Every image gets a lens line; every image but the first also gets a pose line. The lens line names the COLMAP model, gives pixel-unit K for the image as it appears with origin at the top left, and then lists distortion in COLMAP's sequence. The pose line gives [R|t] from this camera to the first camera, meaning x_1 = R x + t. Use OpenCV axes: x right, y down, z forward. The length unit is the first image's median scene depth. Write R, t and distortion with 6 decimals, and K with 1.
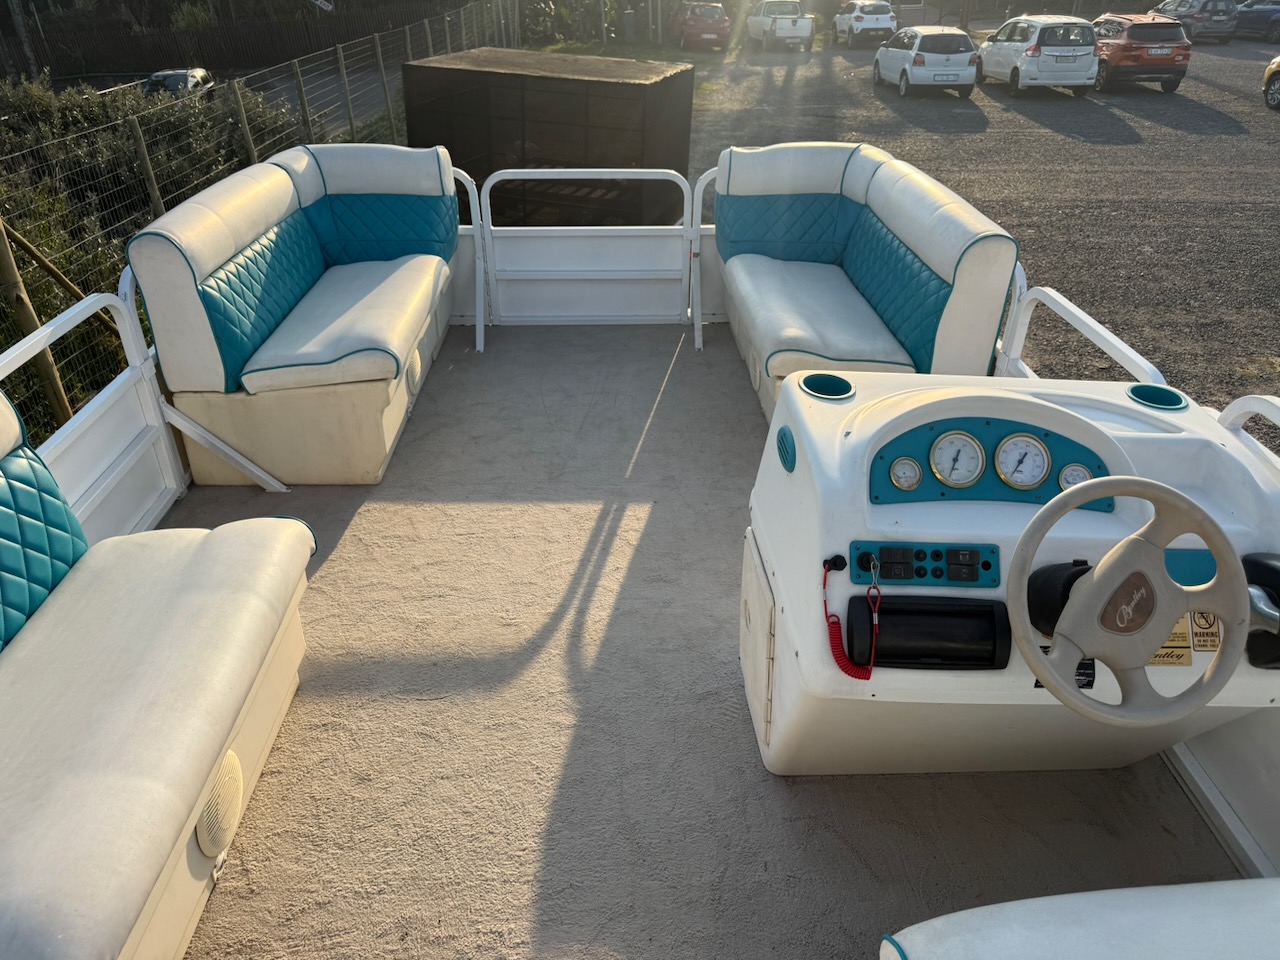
lens RADIAL K [[910.5, 0, 640.0], [0, 910.5, 480.0], [0, 0, 1]] dist [0.079487, -0.117560]
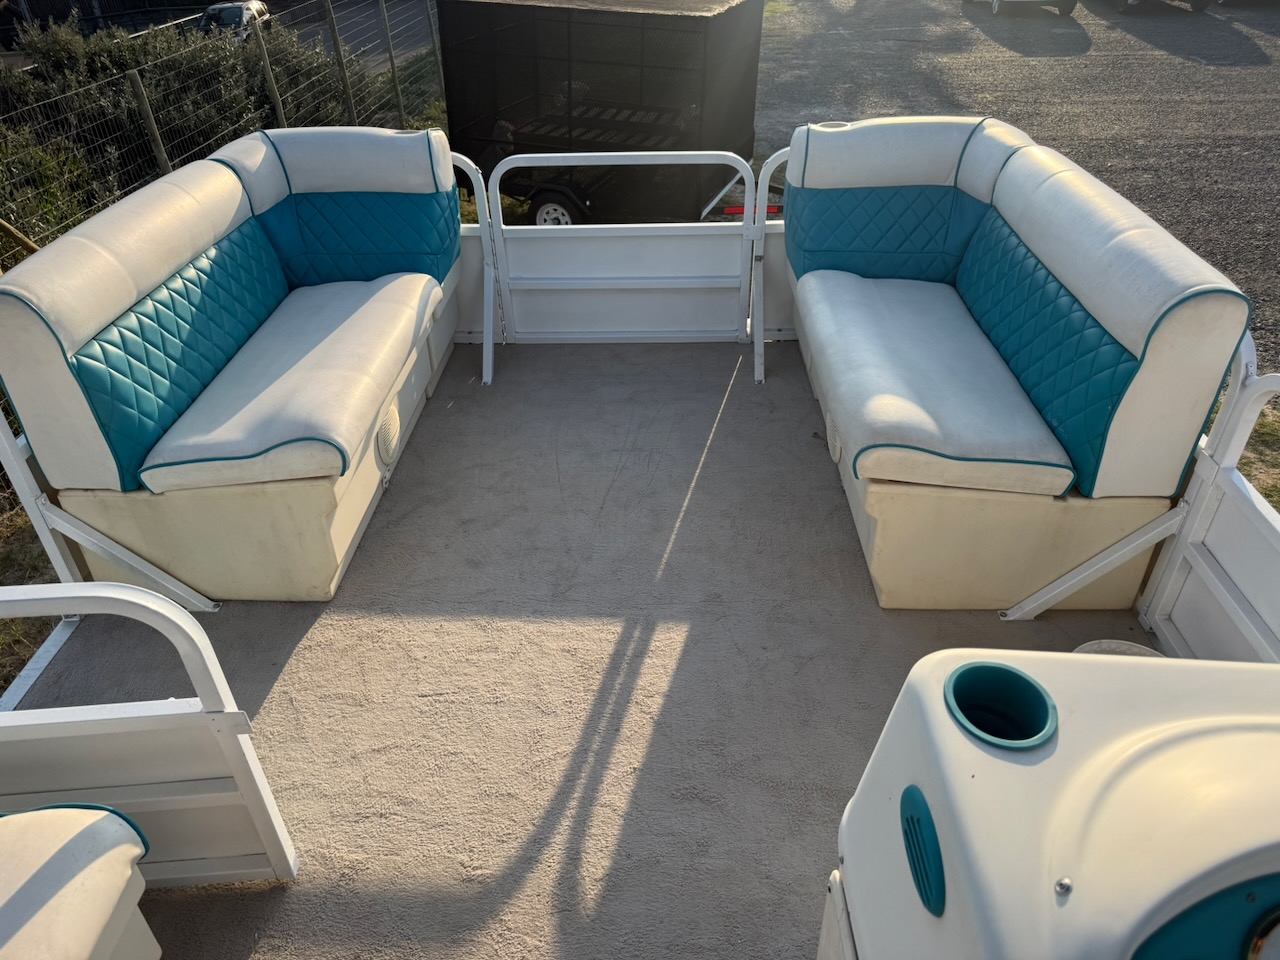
lens RADIAL K [[903.2, 0, 623.7], [0, 903.2, 468.0], [0, 0, 1]] dist [0.085558, -0.120375]
pose [[0.996414, 0.018427, -0.082581, 0.017505], [-0.013036, 0.997777, 0.065354, -0.153341], [0.083602, -0.064043, 0.994439, 0.265003]]
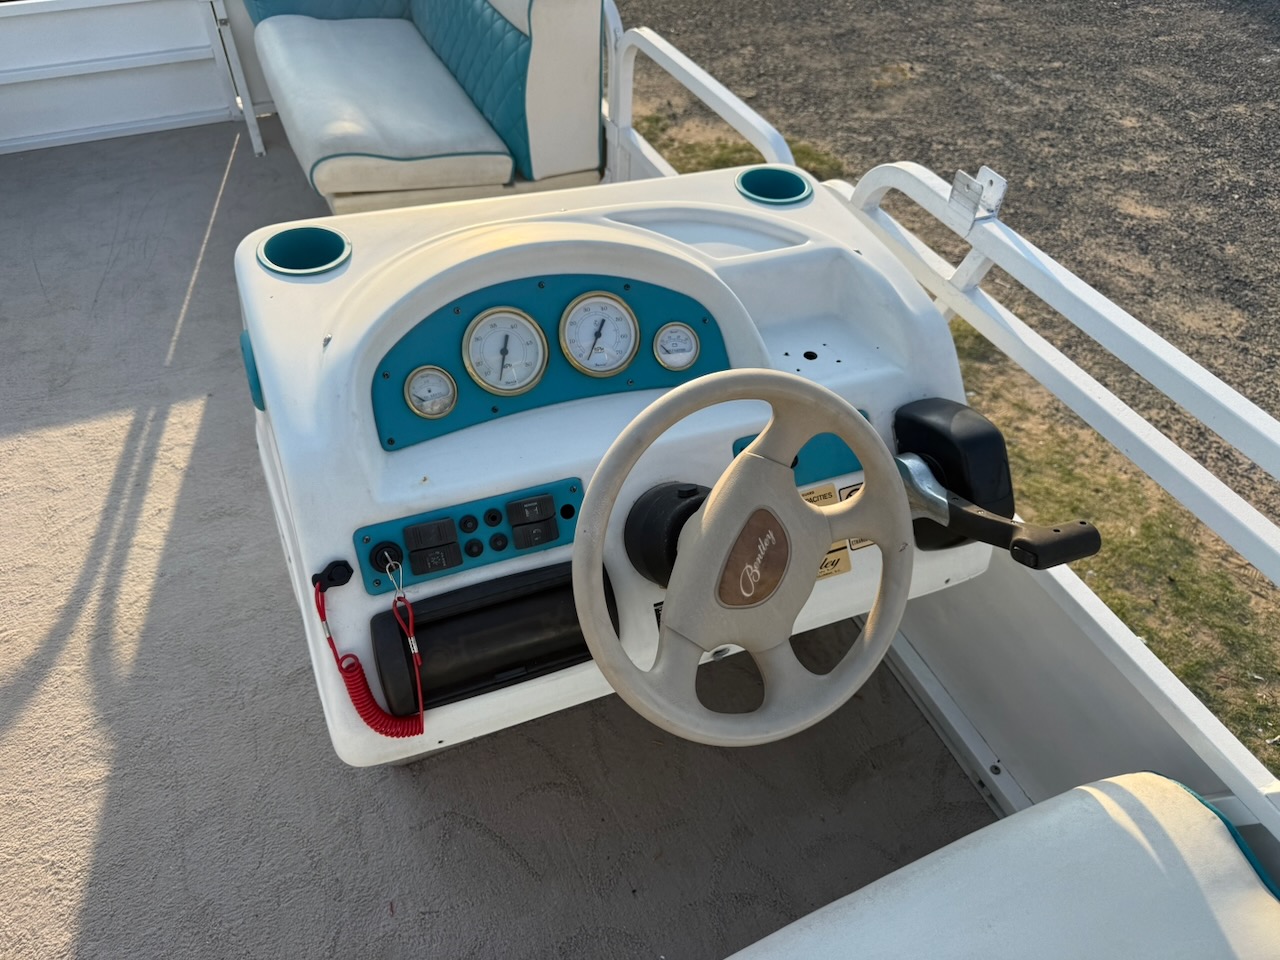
lens RADIAL K [[919.9, 0, 634.9], [0, 919.9, 476.2], [0, 0, 1]] dist [0.001169, -0.002215]
pose [[0.935969, -0.239016, 0.258522, 0.123229], [0.170020, 0.949809, 0.262593, -0.047739], [-0.308310, -0.201825, 0.929630, 0.177470]]
